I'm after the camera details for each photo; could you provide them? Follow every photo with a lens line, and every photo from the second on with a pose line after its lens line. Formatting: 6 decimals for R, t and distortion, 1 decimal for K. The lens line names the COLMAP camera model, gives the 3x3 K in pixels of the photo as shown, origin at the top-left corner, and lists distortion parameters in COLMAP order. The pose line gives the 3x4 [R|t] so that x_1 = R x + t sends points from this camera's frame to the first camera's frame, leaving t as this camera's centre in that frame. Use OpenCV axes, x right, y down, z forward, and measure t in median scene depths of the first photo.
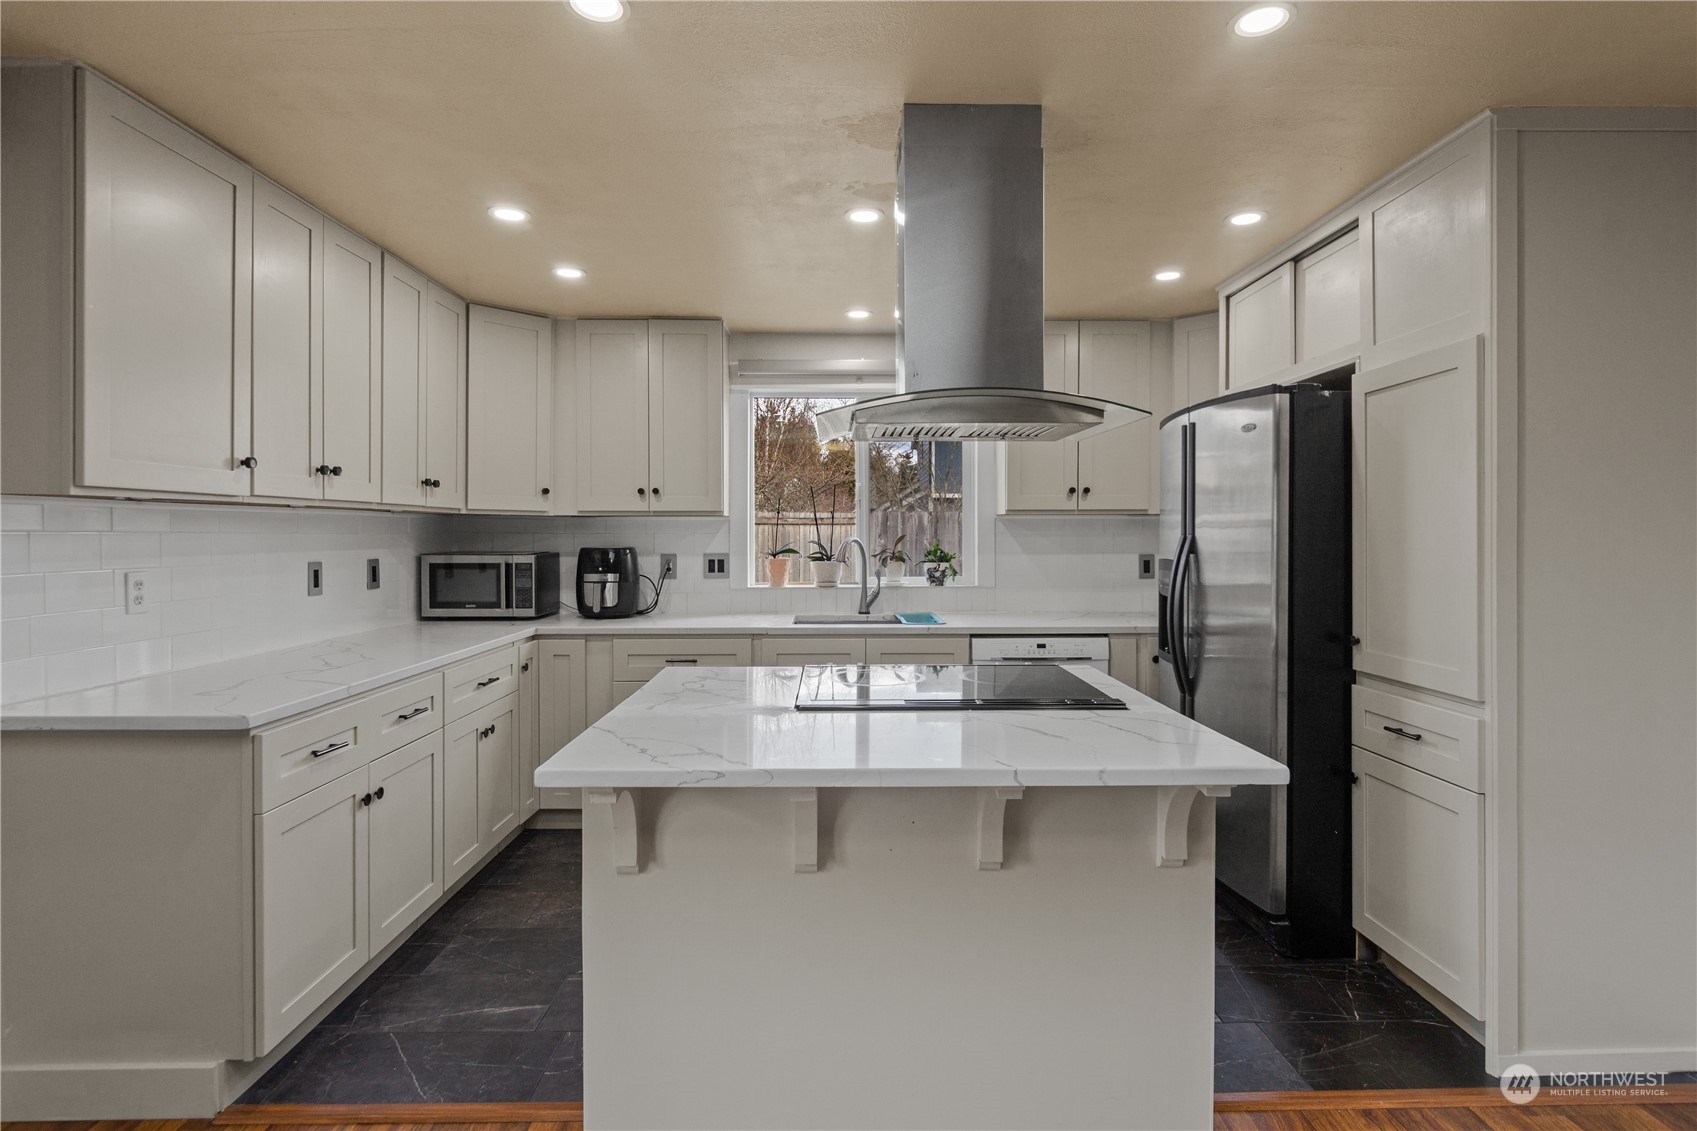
lens RADIAL K [[874.2, 0, 850.7], [0, 874.2, 525.0], [0, 0, 1]] dist [0.001019, 0.000141]
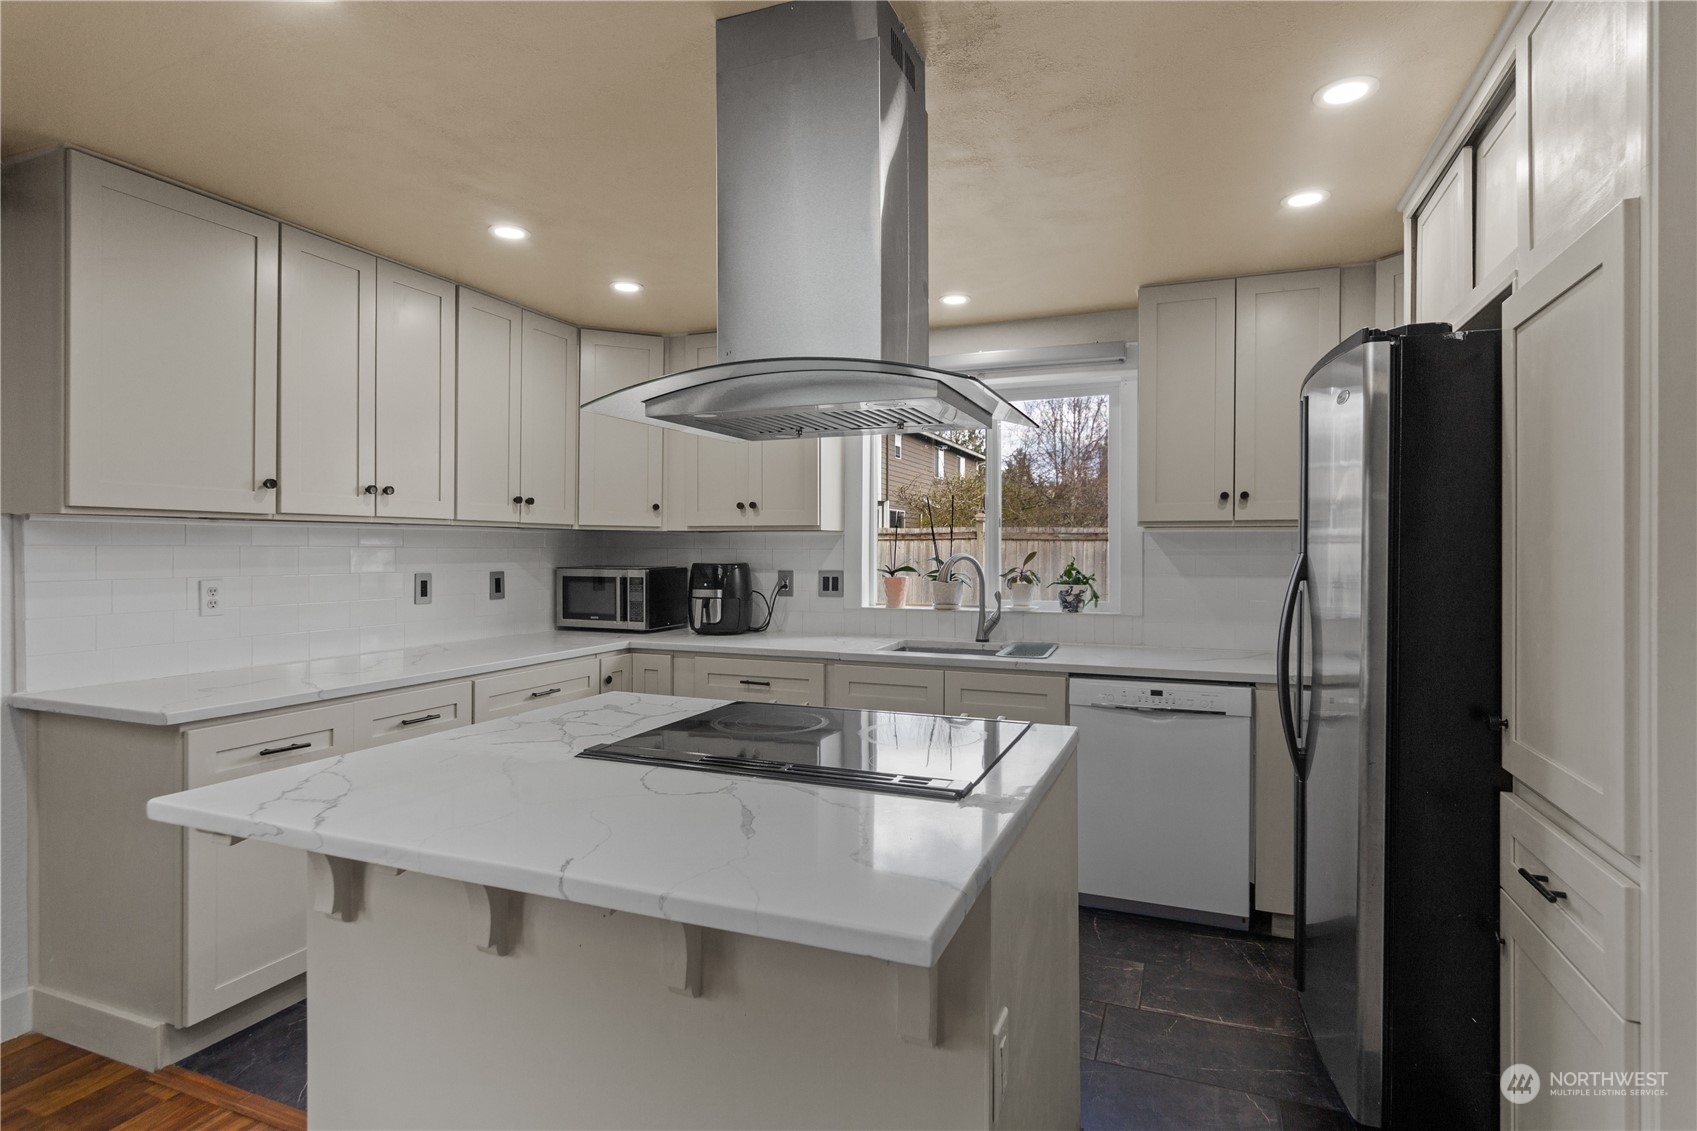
lens RADIAL K [[869.7, 0, 850.4], [0, 869.7, 538.2], [0, 0, 1]] dist [0.001102, -0.000068]
pose [[0.922285, -0.000991, -0.386510, 0.250149], [-0.000312, 0.999994, -0.003308, 0.000848], [0.386511, 0.003172, 0.922279, 0.155707]]
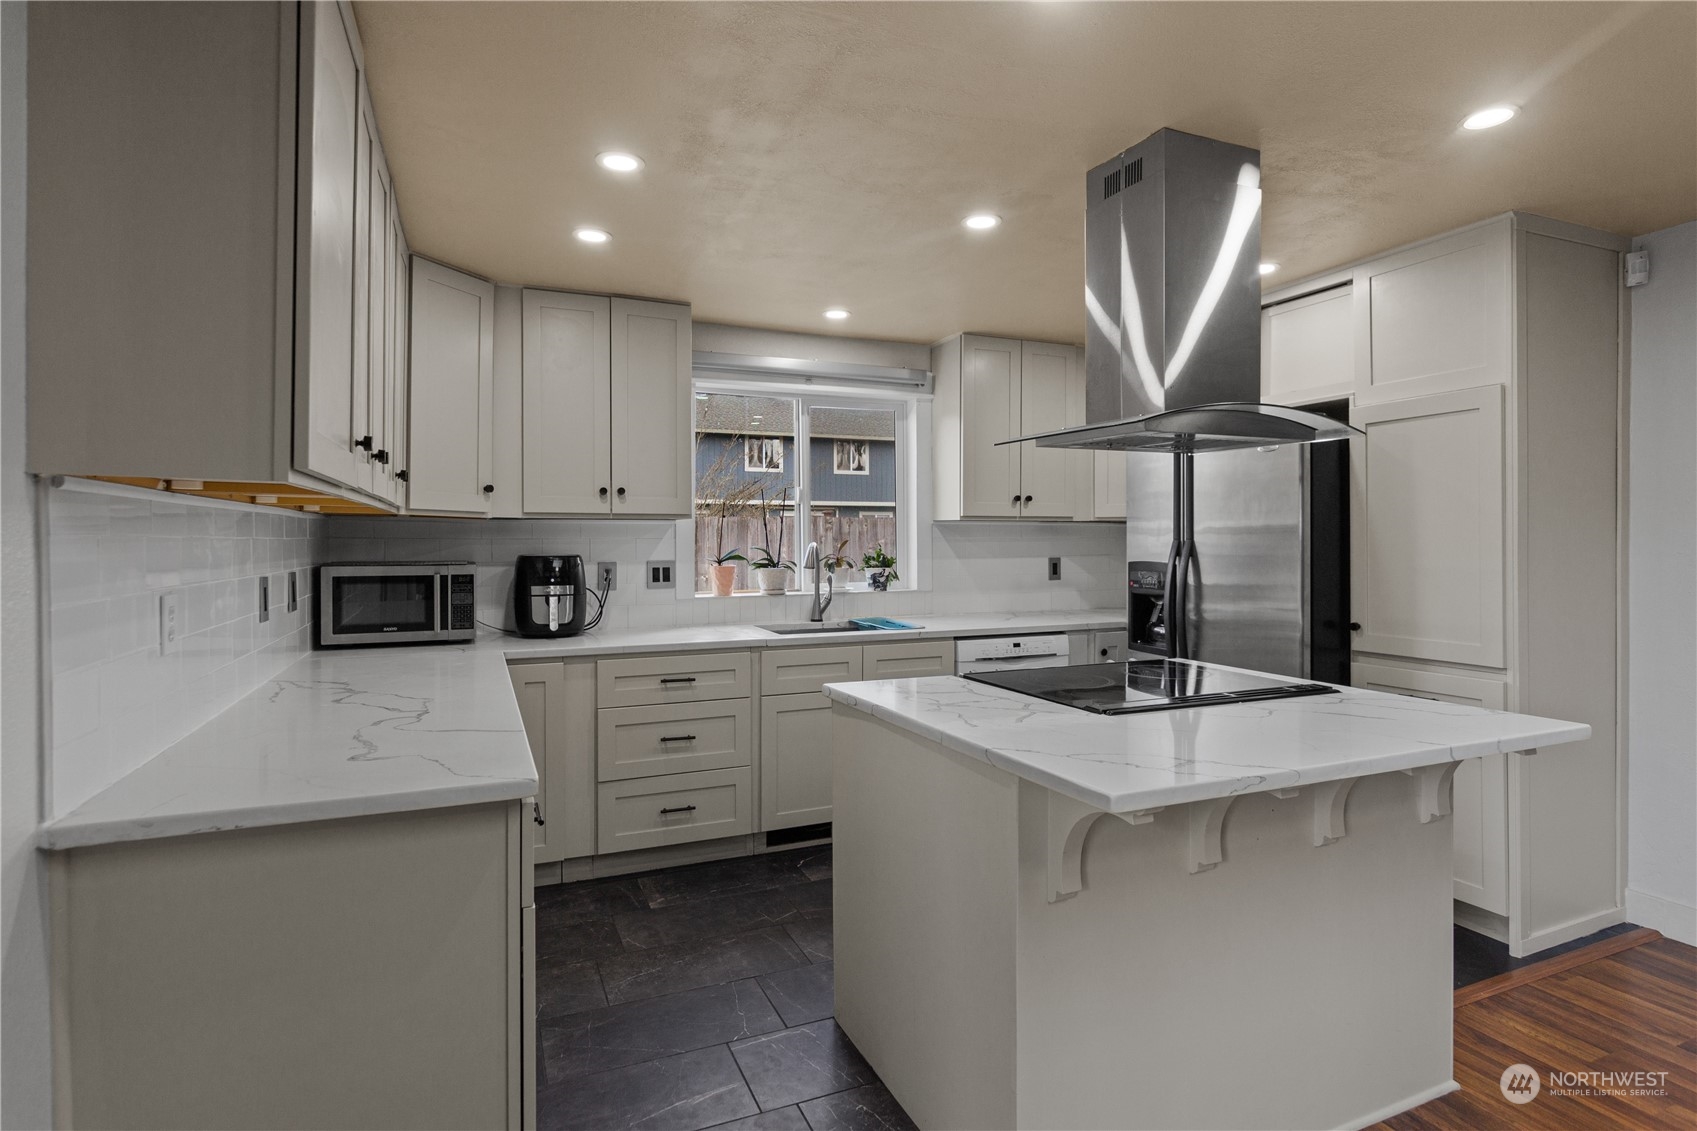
lens RADIAL K [[874.2, 0, 850.7], [0, 874.2, 525.0], [0, 0, 1]] dist [0.001019, 0.000141]
pose [[0.924336, 0.005552, 0.381540, -0.348712], [-0.002949, 0.999968, -0.007406, 0.001461], [-0.381569, 0.005720, 0.924323, 0.091817]]
